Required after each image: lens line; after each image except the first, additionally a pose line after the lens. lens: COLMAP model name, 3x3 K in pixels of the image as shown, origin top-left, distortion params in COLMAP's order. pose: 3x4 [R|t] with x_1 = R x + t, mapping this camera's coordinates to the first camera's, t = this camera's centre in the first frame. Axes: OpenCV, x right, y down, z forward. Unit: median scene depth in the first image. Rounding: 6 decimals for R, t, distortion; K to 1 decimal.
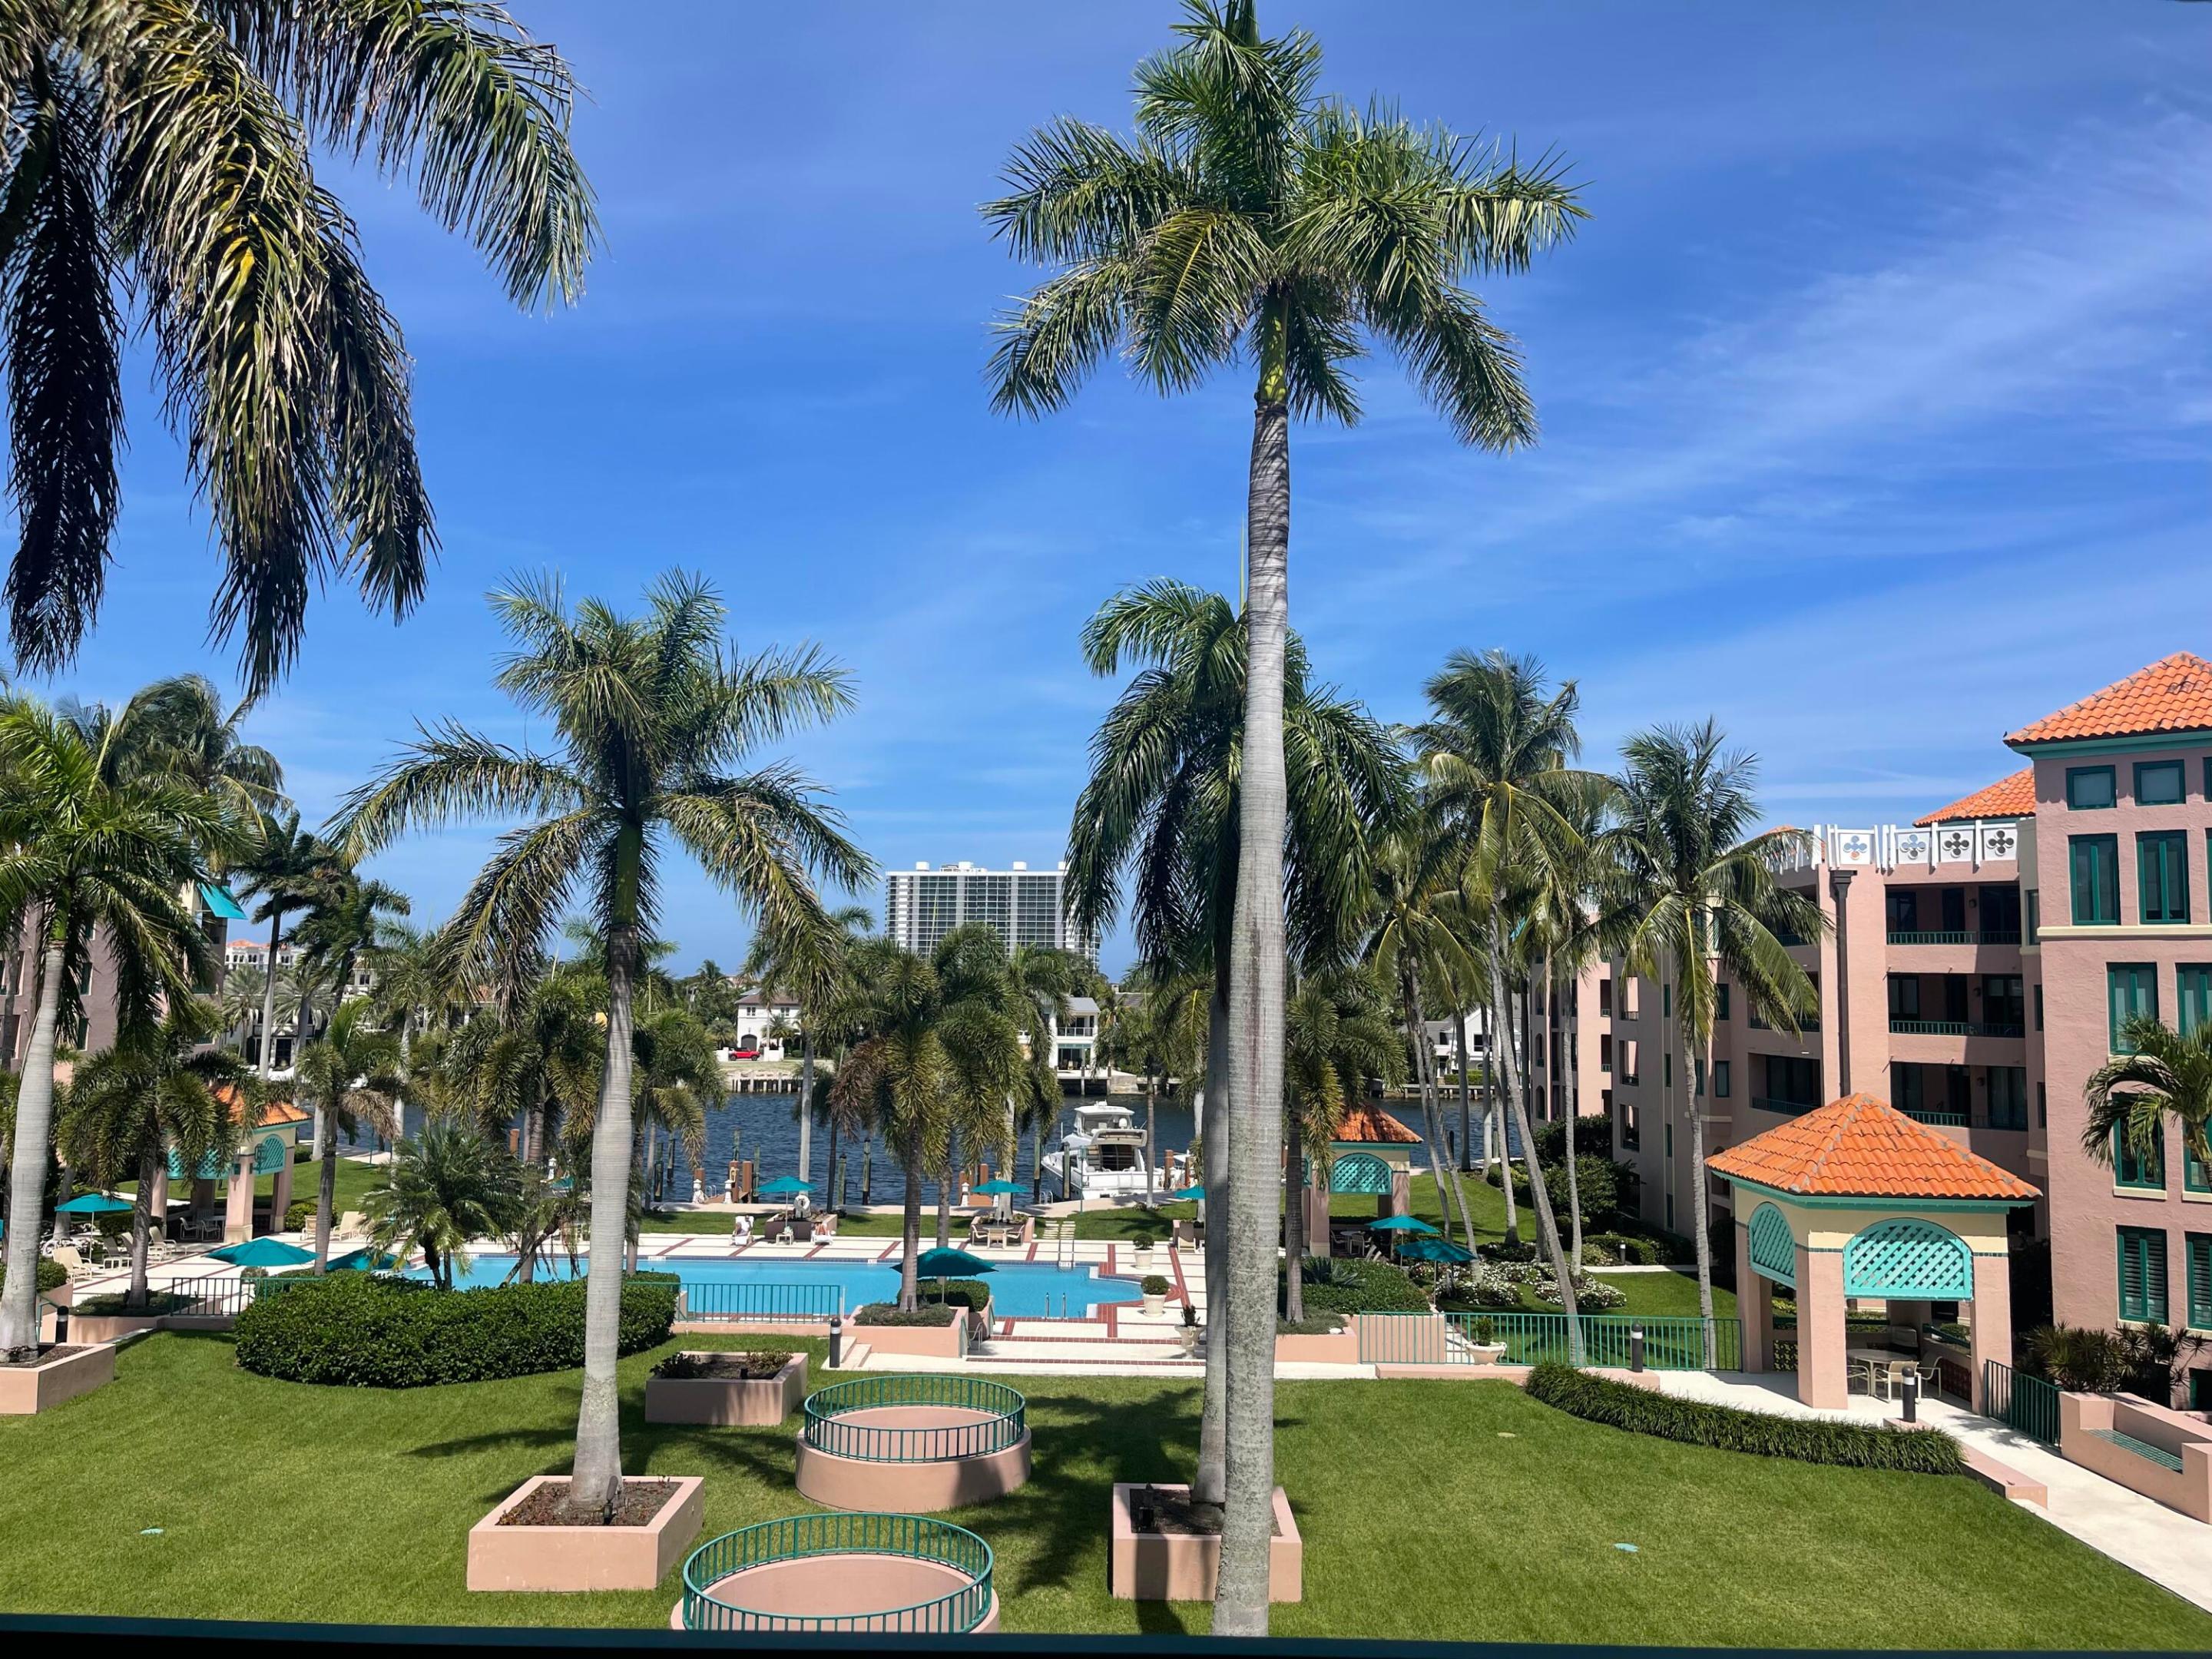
lens RADIAL K [[1665.2, 0, 1105.2], [0, 1665.2, 825.9], [0, 0, 1]] dist [0.012016, -0.010456]
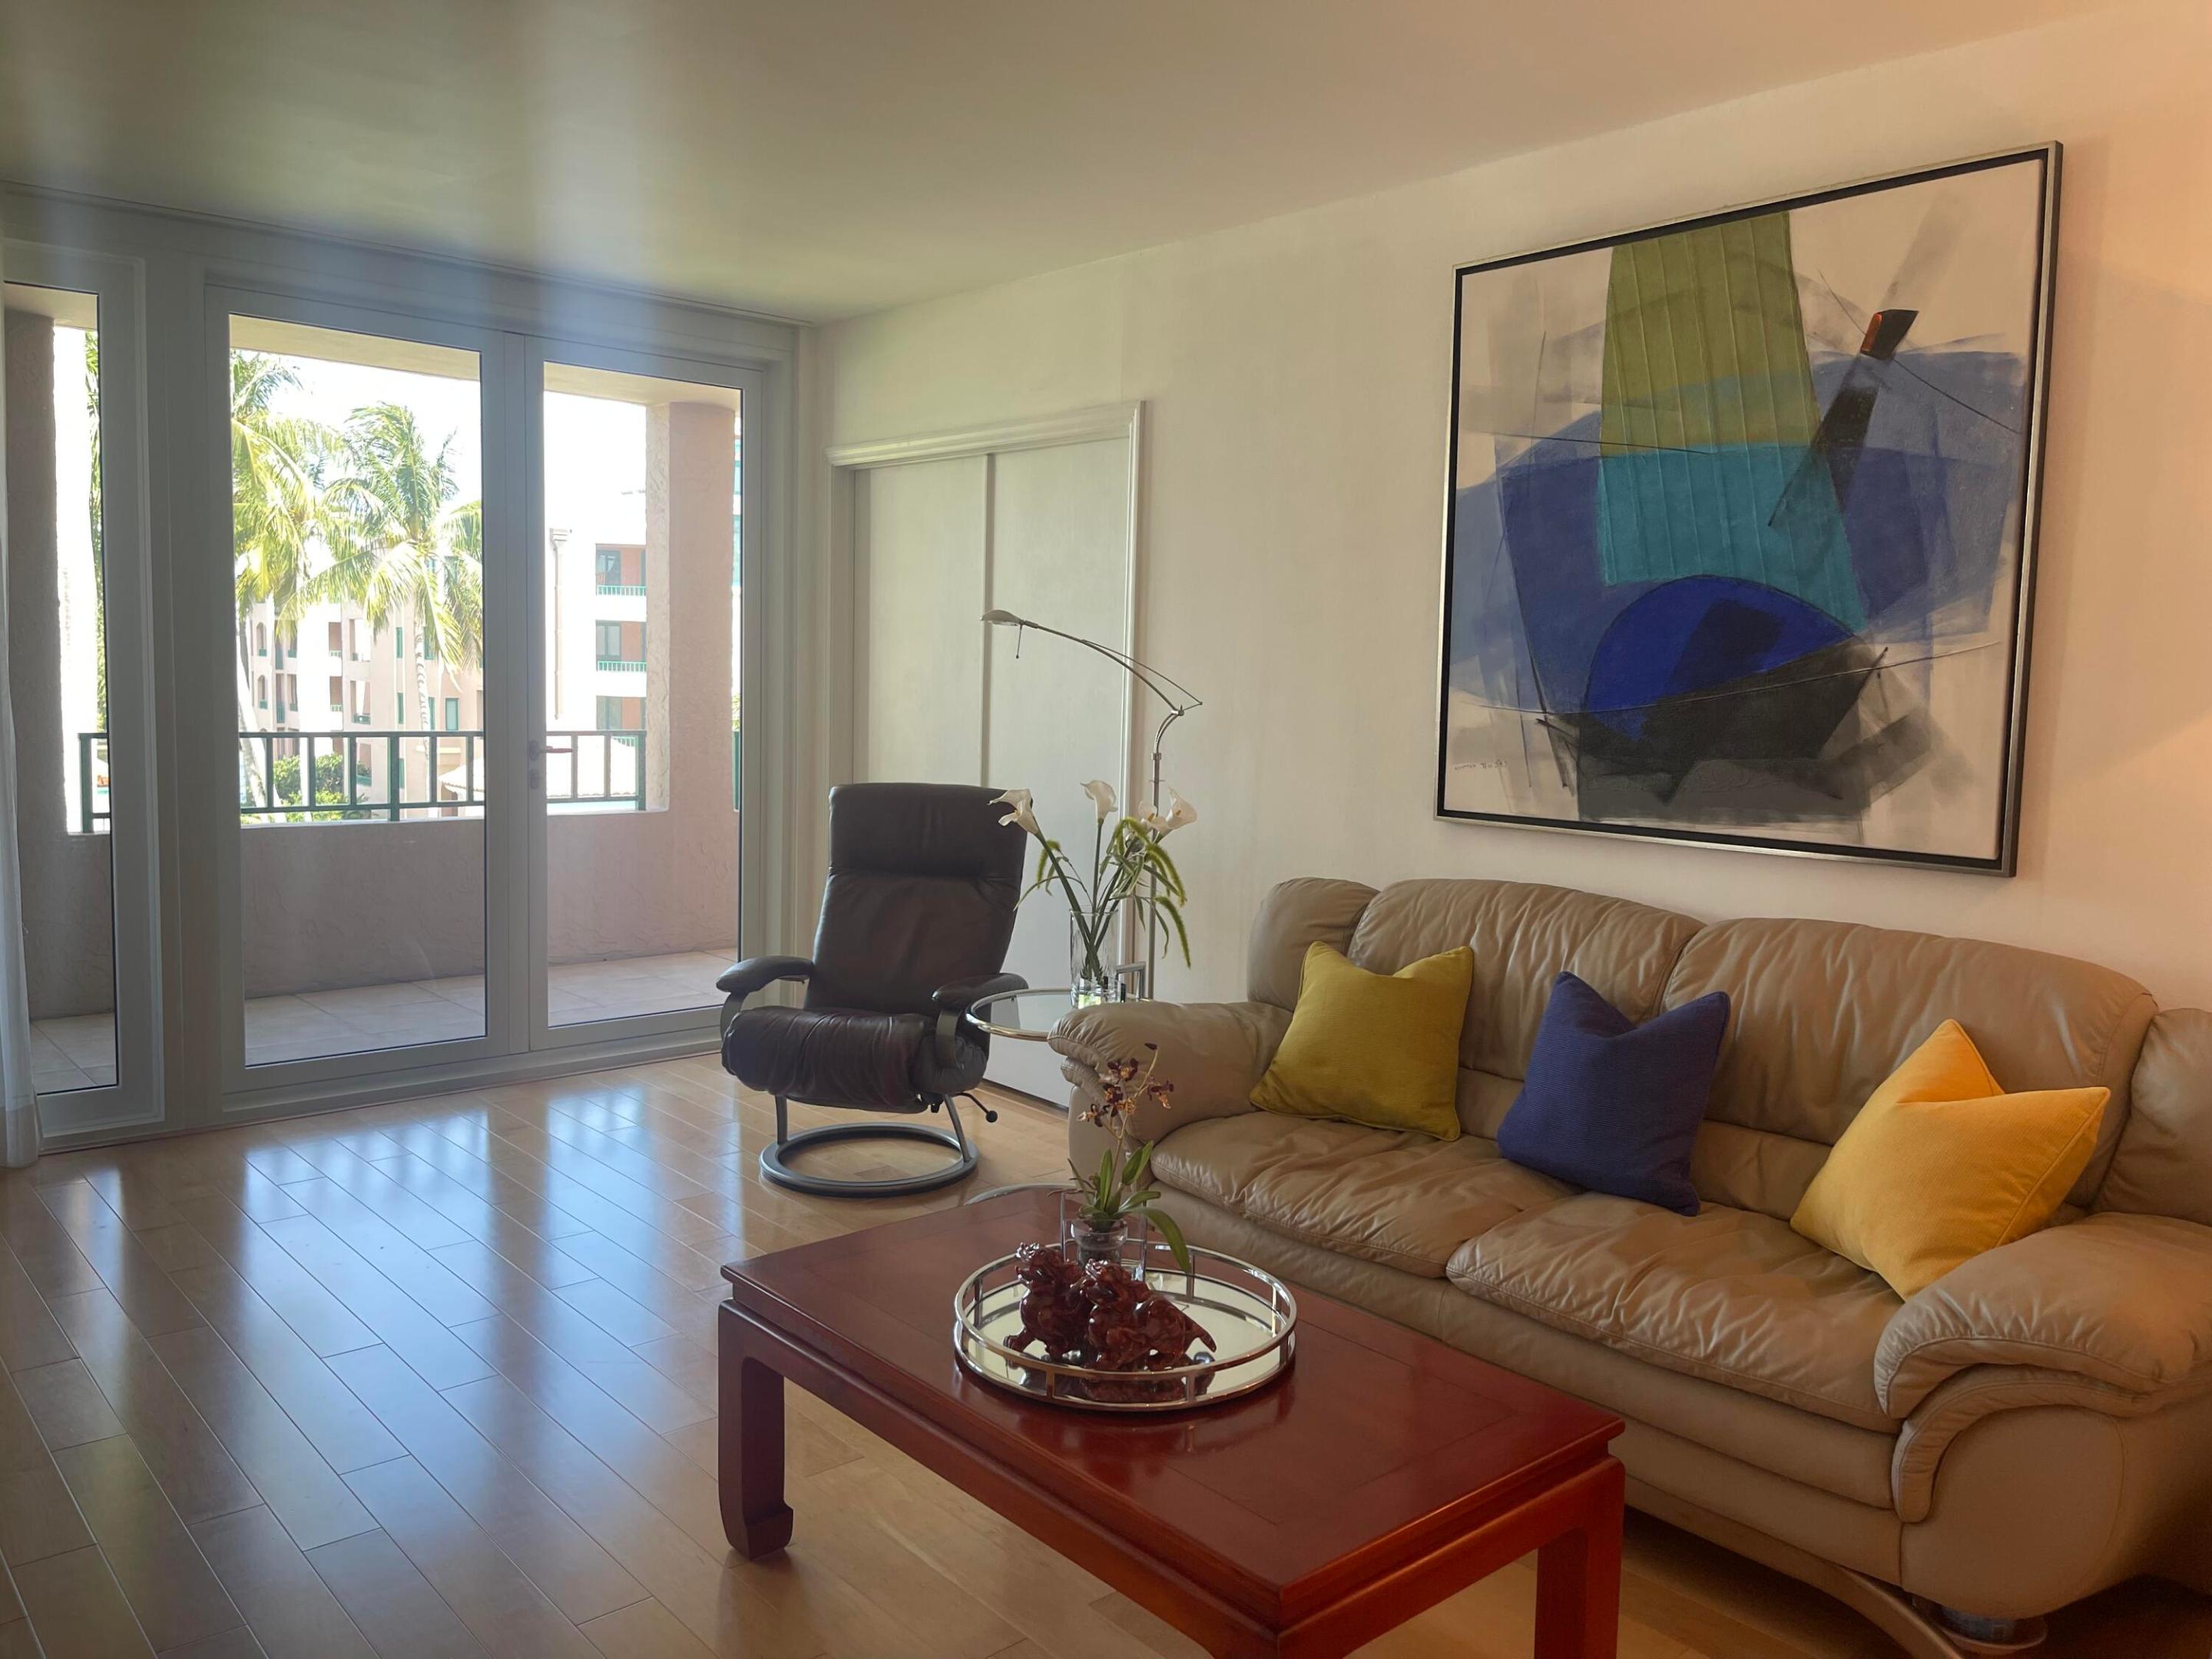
lens RADIAL K [[1665.2, 0, 1115.7], [0, 1665.2, 834.6], [0, 0, 1]] dist [0.012016, -0.010456]
pose [[0.755635, -0.072460, 0.650972, -0.021874], [-0.068283, 0.979732, 0.188316, -0.009209], [-0.651424, -0.186748, 0.735372, -0.113794]]
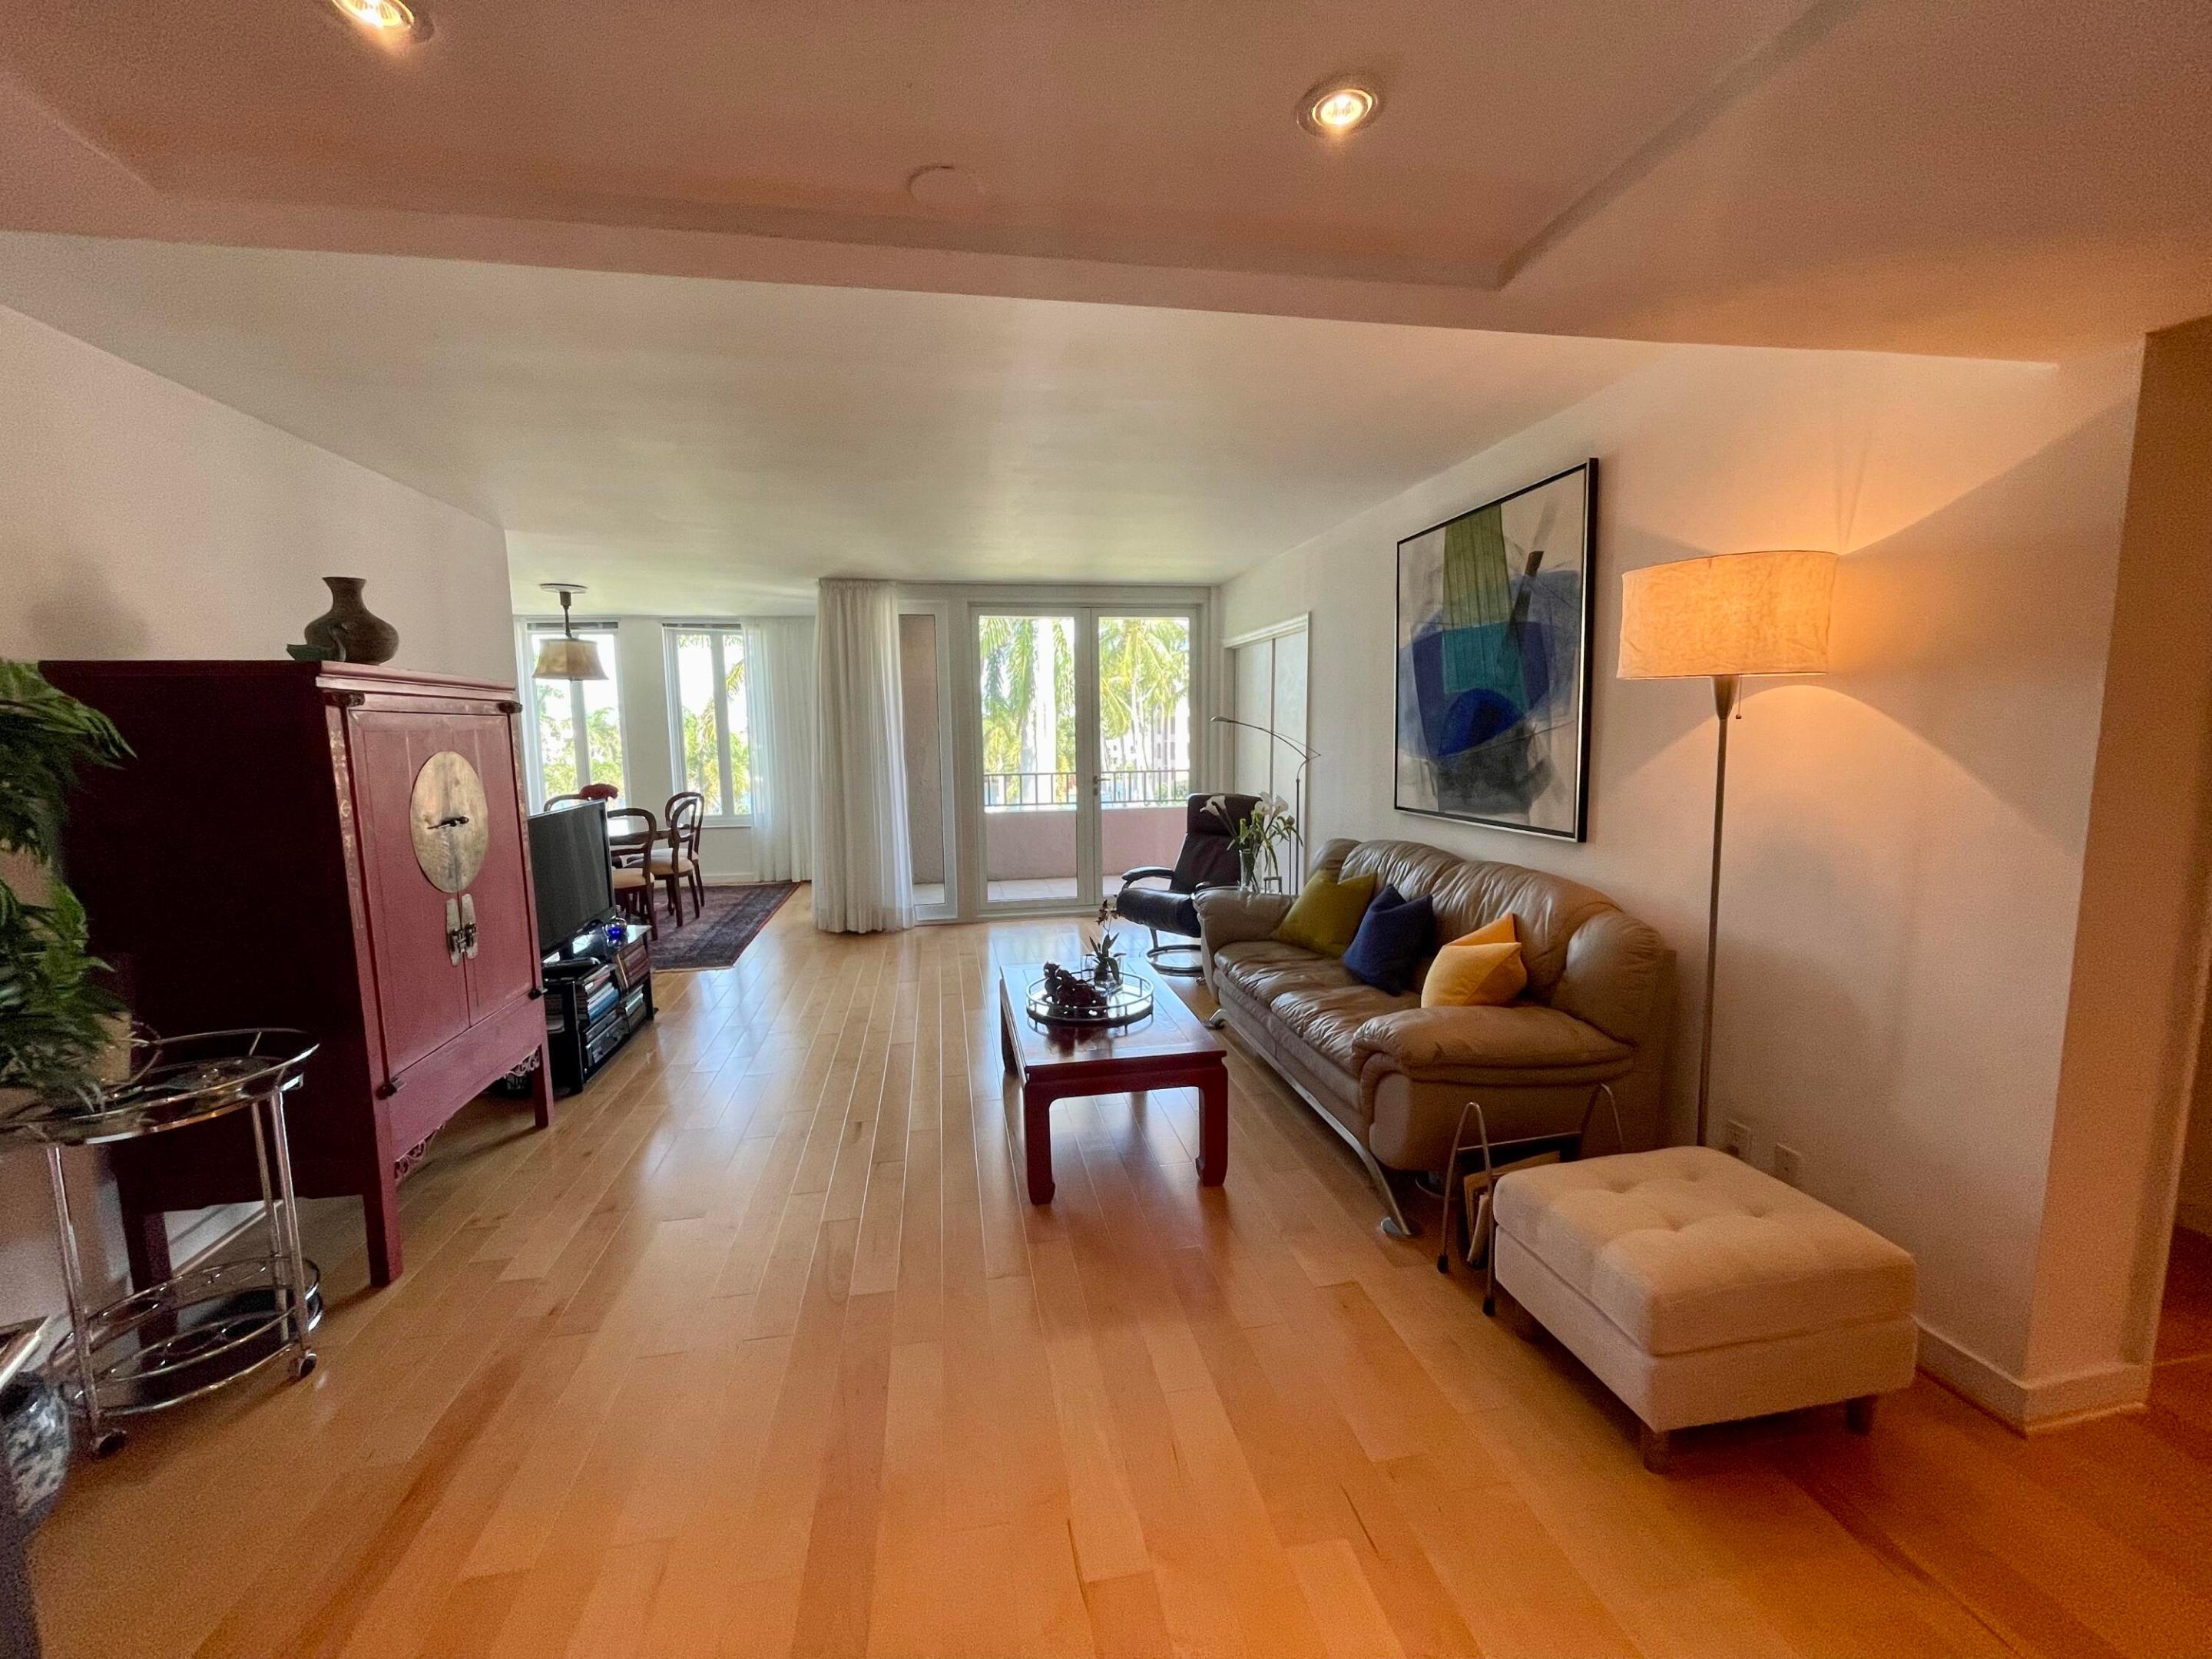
lens RADIAL K [[887.1, 0, 1094.3], [0, 887.1, 828.2], [0, 0, 1]] dist [-0.003364, -0.000090]
pose [[0.985492, -0.062480, 0.157803, 0.183595], [0.028321, 0.977276, 0.210071, -0.050620], [-0.167342, -0.202554, 0.964867, -0.415199]]
